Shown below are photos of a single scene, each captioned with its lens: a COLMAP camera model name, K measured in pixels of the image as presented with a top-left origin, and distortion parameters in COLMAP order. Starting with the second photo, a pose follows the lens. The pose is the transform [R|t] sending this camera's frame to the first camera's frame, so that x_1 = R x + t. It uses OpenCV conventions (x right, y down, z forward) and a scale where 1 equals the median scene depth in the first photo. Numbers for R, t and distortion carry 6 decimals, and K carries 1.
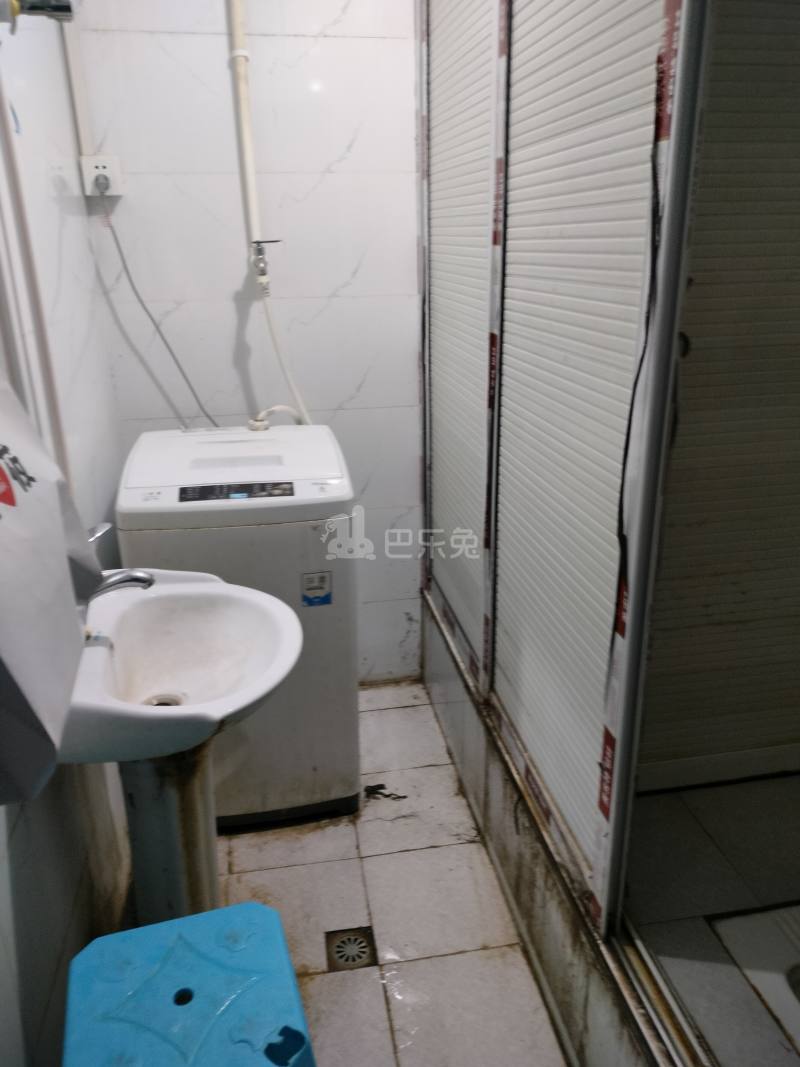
lens RADIAL K [[806.9, 0, 410.6], [0, 806.9, 533.2], [0, 0, 1]] dist [0.066302, -0.101923]
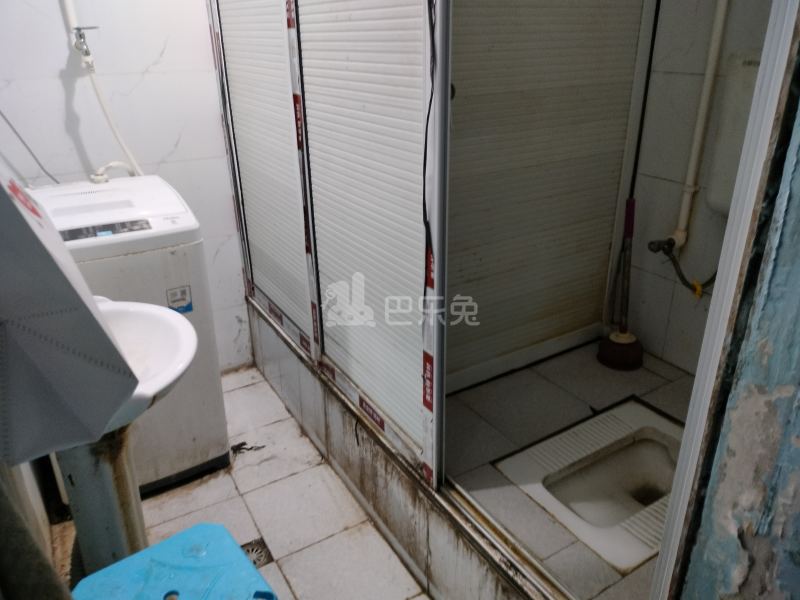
lens RADIAL K [[605.0, 0, 399.2], [0, 605.0, 291.0], [0, 0, 1]] dist [0.066302, -0.101923]
pose [[0.928999, -0.137857, 0.343448, -0.134106], [0.122802, 0.990279, 0.065320, 0.036412], [-0.349114, -0.018506, 0.936897, -0.030202]]
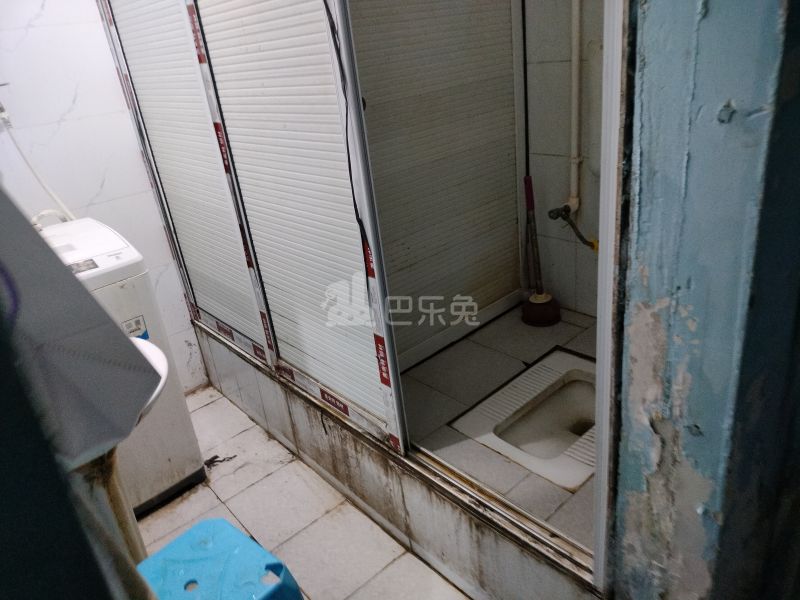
lens RADIAL K [[605.0, 0, 391.0], [0, 605.0, 295.4], [0, 0, 1]] dist [0.066302, -0.101923]
pose [[0.851179, -0.283169, 0.441939, -0.205079], [0.274622, 0.957807, 0.084782, 0.046976], [-0.447300, 0.049201, 0.893030, -0.116617]]
